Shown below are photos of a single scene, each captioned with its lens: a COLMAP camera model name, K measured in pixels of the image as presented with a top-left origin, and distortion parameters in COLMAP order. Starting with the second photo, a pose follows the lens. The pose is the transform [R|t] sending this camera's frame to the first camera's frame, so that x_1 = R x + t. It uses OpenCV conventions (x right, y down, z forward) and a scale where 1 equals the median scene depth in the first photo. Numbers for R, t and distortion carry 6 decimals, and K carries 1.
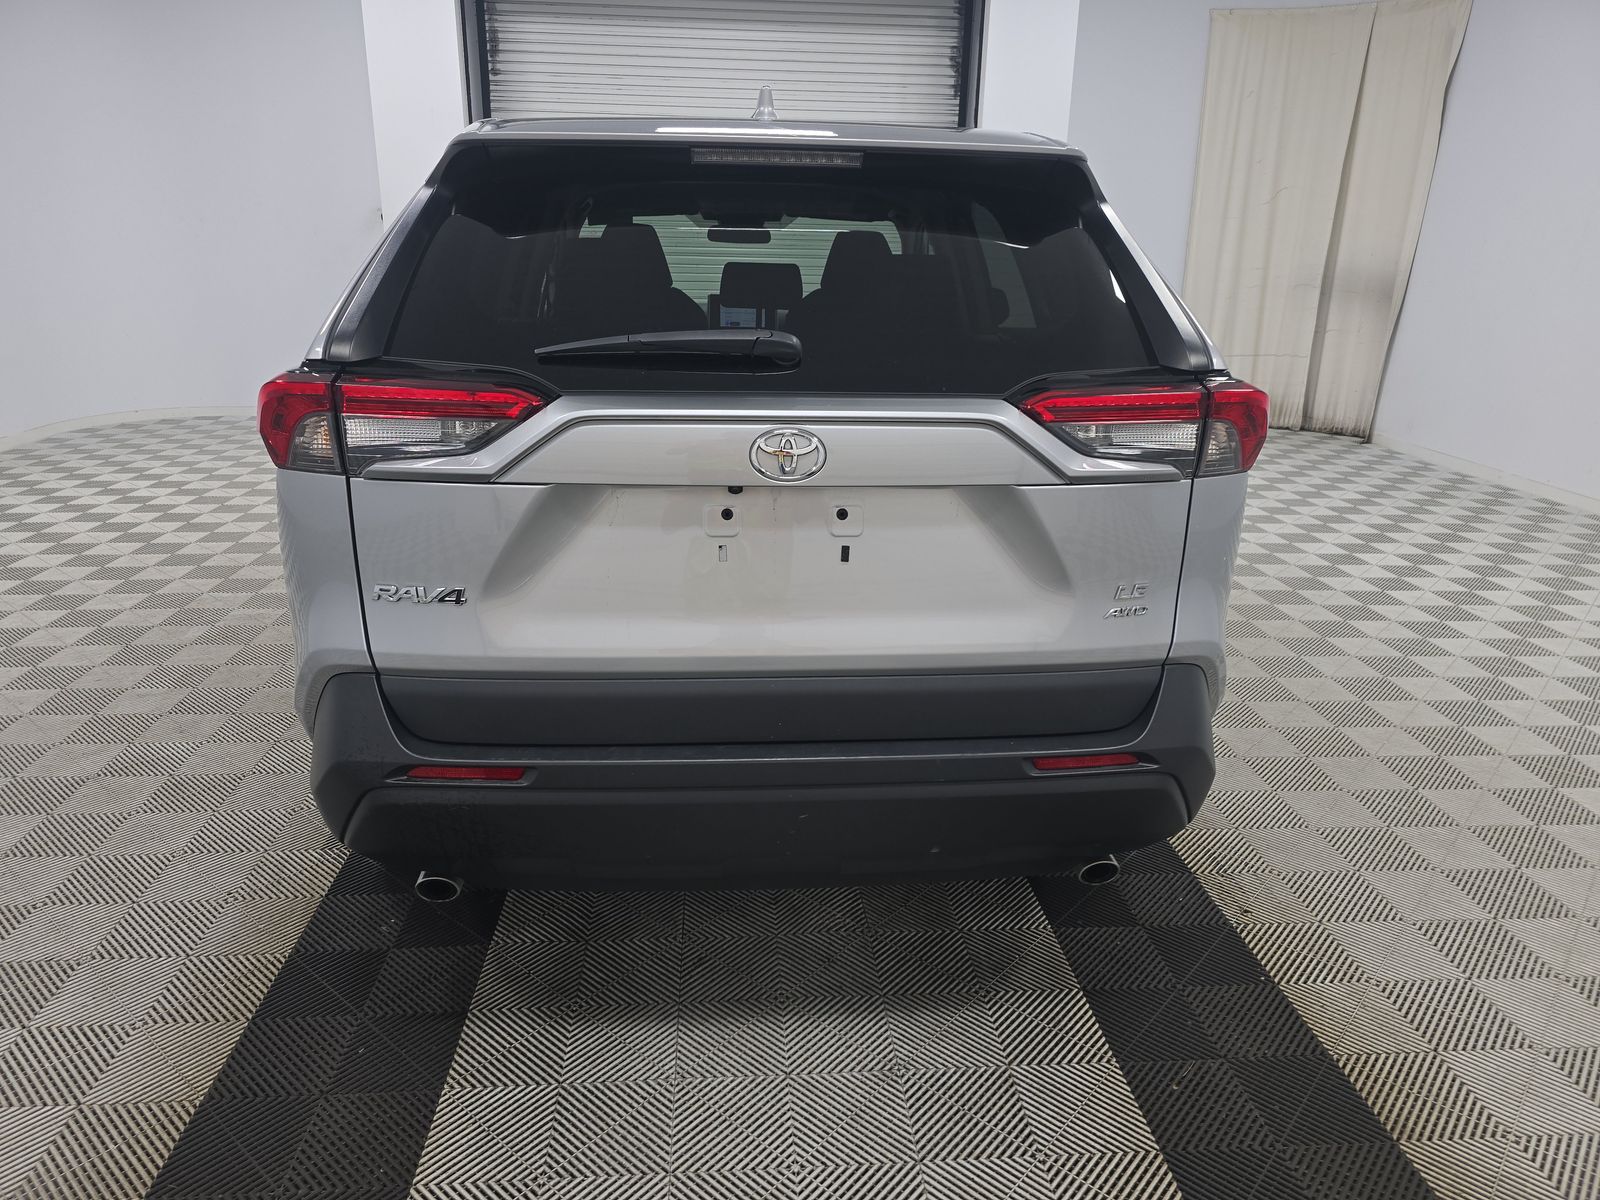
lens RADIAL K [[1064.9, 0, 824.4], [0, 1064.9, 594.2], [0, 0, 1]] dist [0.023761, -0.024867]
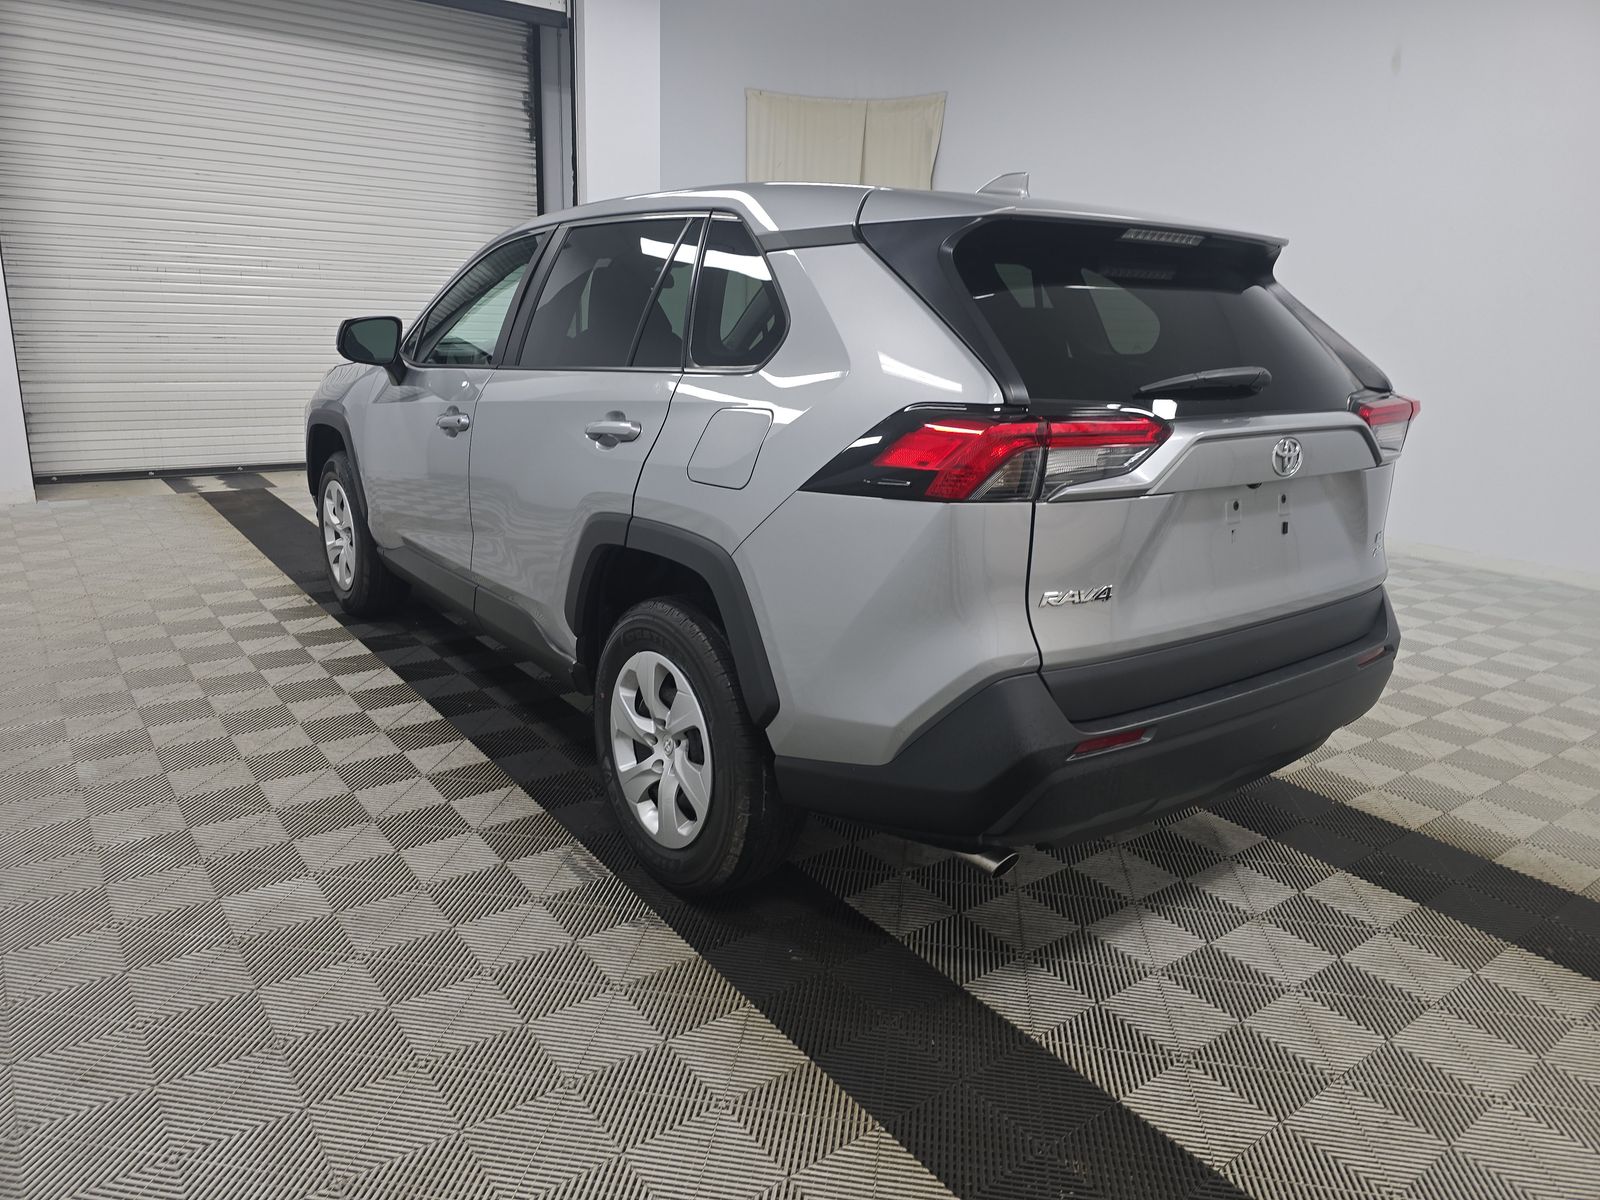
lens RADIAL K [[1064.9, 0, 771.7], [0, 1064.9, 598.8], [0, 0, 1]] dist [0.023761, -0.024867]
pose [[0.840046, -0.129572, 0.526816, -0.783068], [0.143462, 0.989548, 0.014622, -0.038294], [-0.523204, 0.063295, 0.849854, 0.108156]]
